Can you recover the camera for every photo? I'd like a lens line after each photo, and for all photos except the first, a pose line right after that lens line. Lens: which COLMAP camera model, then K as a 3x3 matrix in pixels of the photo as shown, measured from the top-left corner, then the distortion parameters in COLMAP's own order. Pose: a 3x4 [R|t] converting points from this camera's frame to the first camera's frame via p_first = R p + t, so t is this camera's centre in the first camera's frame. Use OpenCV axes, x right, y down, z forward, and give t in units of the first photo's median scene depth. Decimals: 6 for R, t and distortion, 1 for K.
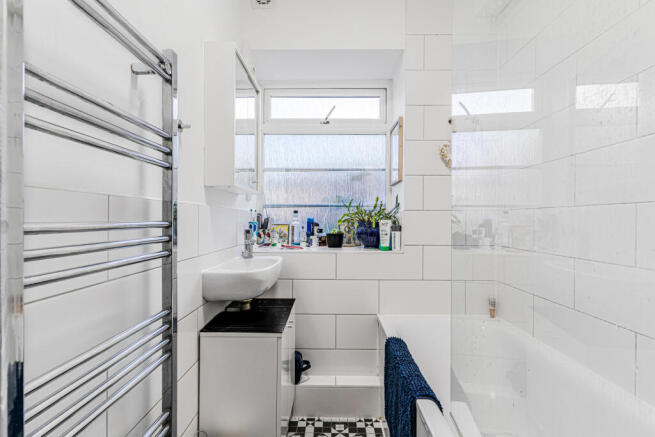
lens RADIAL K [[315.1, 0, 322.0], [0, 315.1, 218.5], [0, 0, 1]] dist [-0.002007, -0.001066]
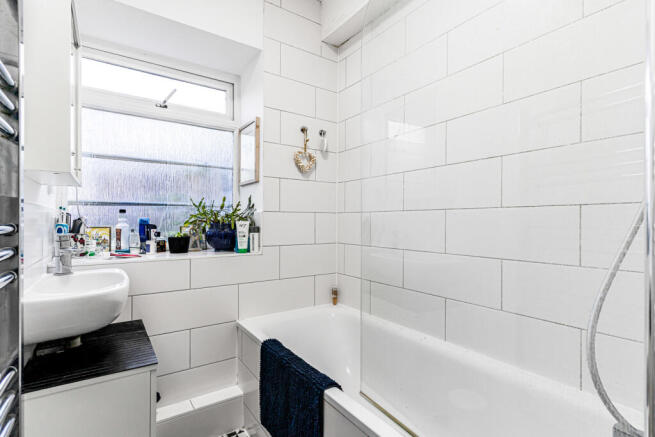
lens RADIAL K [[315.1, 0, 323.1], [0, 315.1, 220.7], [0, 0, 1]] dist [-0.002007, -0.001066]
pose [[0.809514, -0.001068, 0.587099, -0.165612], [-0.001542, 0.999991, 0.003946, -0.000907], [-0.587098, -0.004100, 0.809506, 0.073612]]
